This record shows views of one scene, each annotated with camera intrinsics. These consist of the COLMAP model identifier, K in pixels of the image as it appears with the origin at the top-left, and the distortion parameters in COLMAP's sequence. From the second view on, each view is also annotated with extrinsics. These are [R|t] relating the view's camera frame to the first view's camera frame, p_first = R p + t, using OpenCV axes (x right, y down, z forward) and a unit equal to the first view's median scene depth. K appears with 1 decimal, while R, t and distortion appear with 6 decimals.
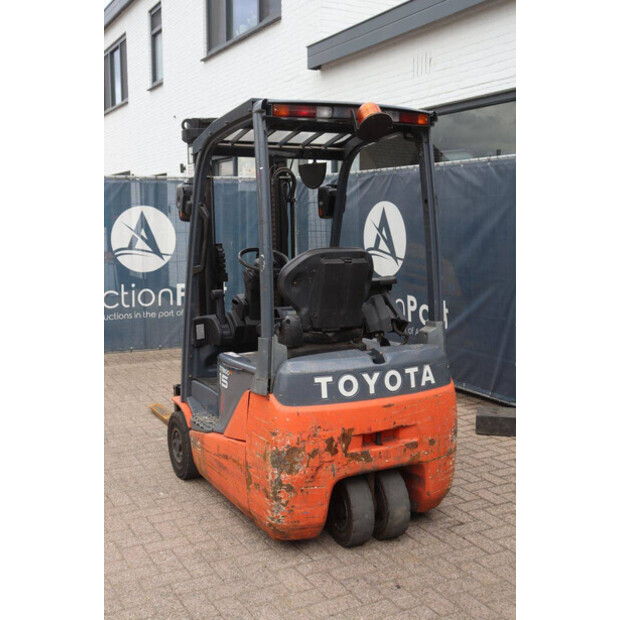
lens RADIAL K [[721.2, 0, 303.6], [0, 721.2, 303.5], [0, 0, 1]] dist [-0.001837, -0.011489]
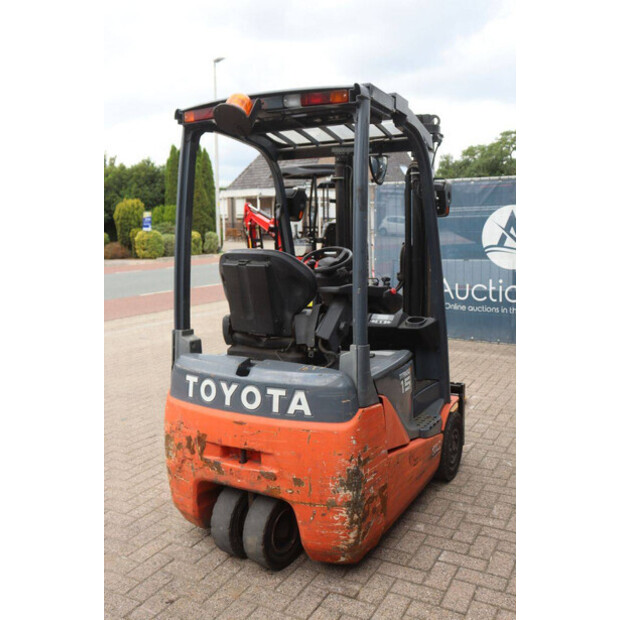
lens RADIAL K [[609.7, 0, 310.0], [0, 609.7, 310.0], [0, 0, 1]] dist [-0.040240, 0.011422]
pose [[0.556405, 0.113187, -0.823166, 0.772308], [-0.084223, 0.993259, 0.079646, -0.068955], [0.826632, 0.025014, 0.562187, 0.620066]]
